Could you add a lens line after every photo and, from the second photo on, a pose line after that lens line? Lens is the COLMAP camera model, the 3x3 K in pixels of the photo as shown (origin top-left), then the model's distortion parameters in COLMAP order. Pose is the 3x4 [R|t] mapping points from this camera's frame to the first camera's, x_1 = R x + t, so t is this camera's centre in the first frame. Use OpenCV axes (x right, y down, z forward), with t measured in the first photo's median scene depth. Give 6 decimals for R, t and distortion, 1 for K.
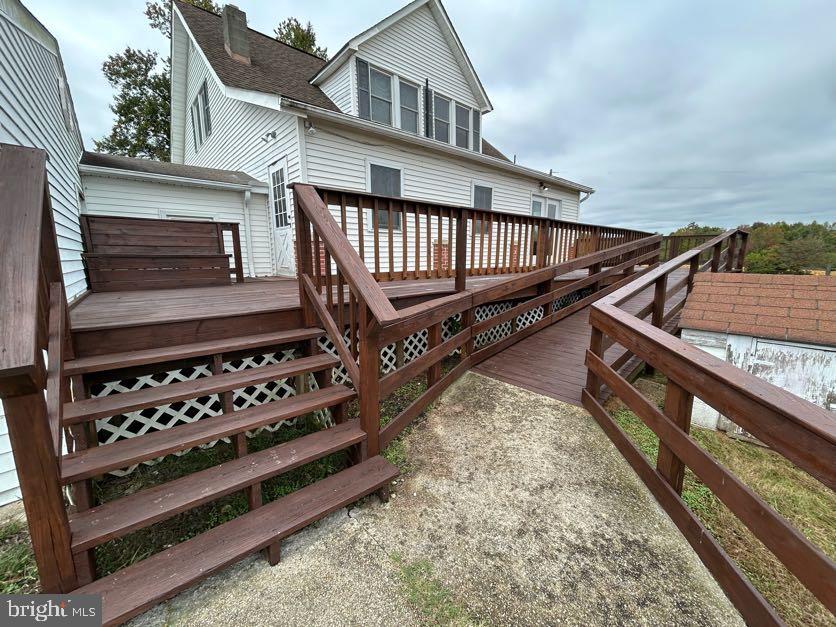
lens RADIAL K [[335.0, 0, 420.2], [0, 335.0, 313.6], [0, 0, 1]] dist [0.000908, -0.000098]
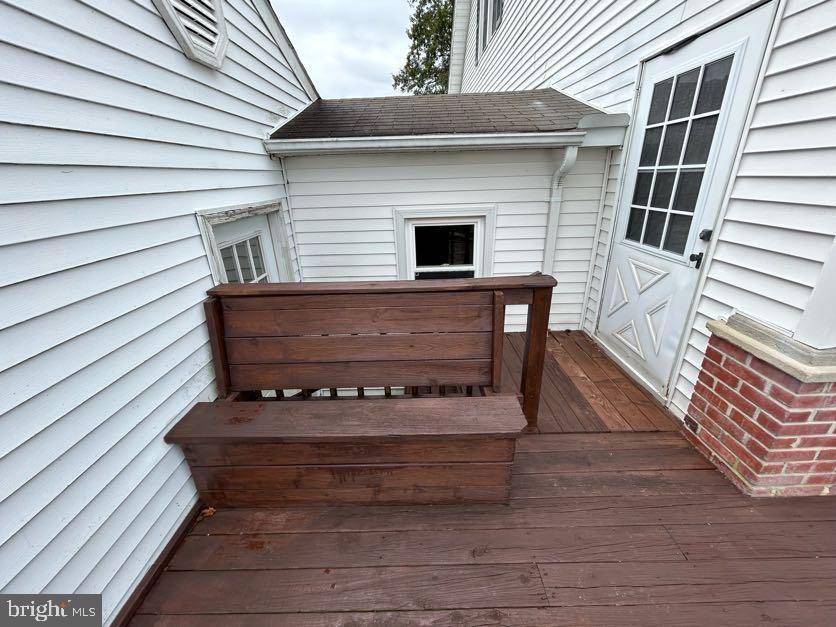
lens RADIAL K [[335.0, 0, 420.2], [0, 335.0, 313.6], [0, 0, 1]] dist [0.000908, -0.000098]
pose [[0.759664, 0.229381, -0.608518, -0.114794], [-0.084792, 0.962677, 0.257028, -0.082198], [0.644764, -0.143658, 0.750761, 0.176073]]
